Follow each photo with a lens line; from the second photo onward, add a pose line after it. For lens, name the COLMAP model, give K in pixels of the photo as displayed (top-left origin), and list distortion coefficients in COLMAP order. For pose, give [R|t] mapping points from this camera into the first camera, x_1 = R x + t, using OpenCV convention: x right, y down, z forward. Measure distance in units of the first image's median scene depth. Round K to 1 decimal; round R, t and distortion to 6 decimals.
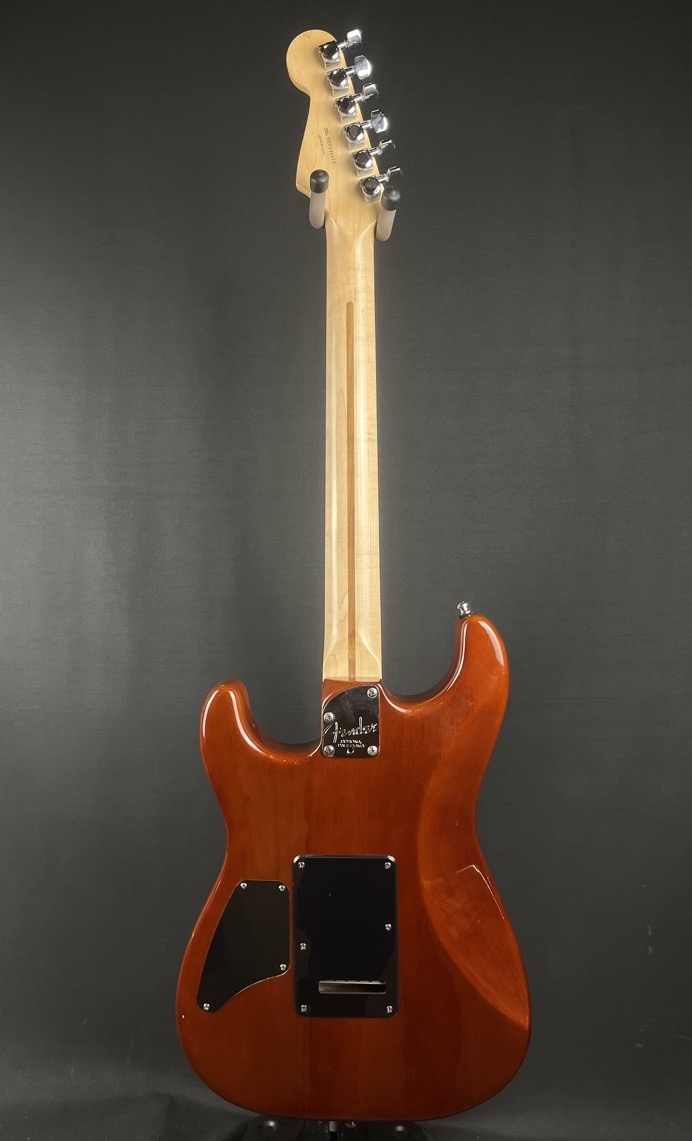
lens RADIAL K [[814.4, 0, 346.7], [0, 814.4, 570.3], [0, 0, 1]] dist [-0.004282, 0.002116]
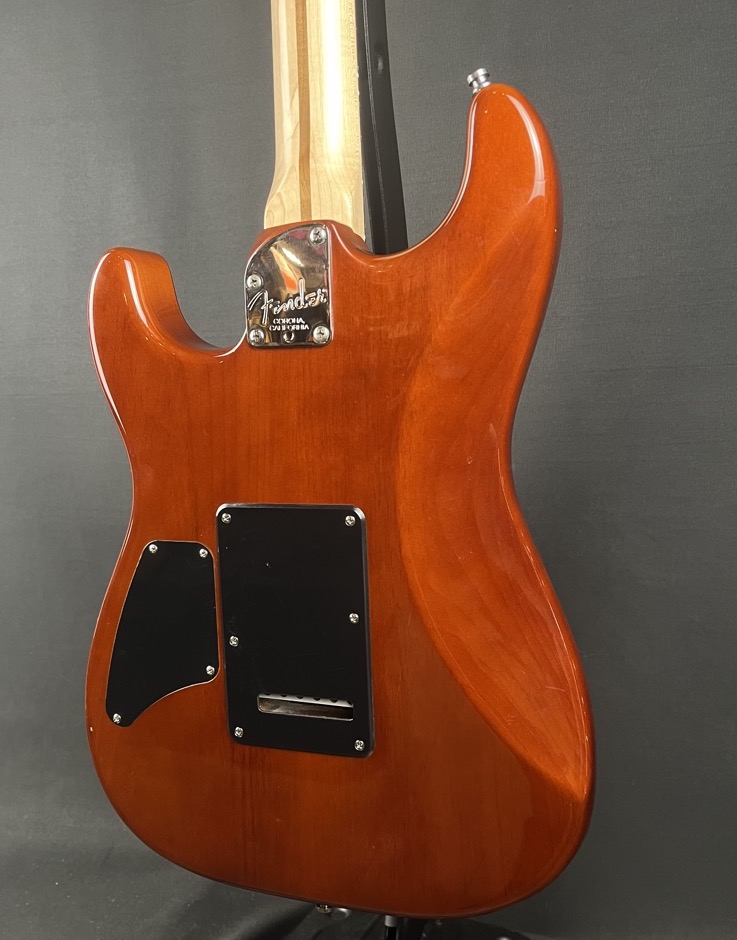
lens RADIAL K [[850.4, 0, 369.2], [0, 850.4, 476.8], [0, 0, 1]] dist [0.059065, -0.035811]
pose [[0.958598, 0.011059, -0.284549, 0.246635], [0.022306, 0.993259, 0.113748, 0.253608], [0.283889, -0.115386, 0.951889, 0.387176]]
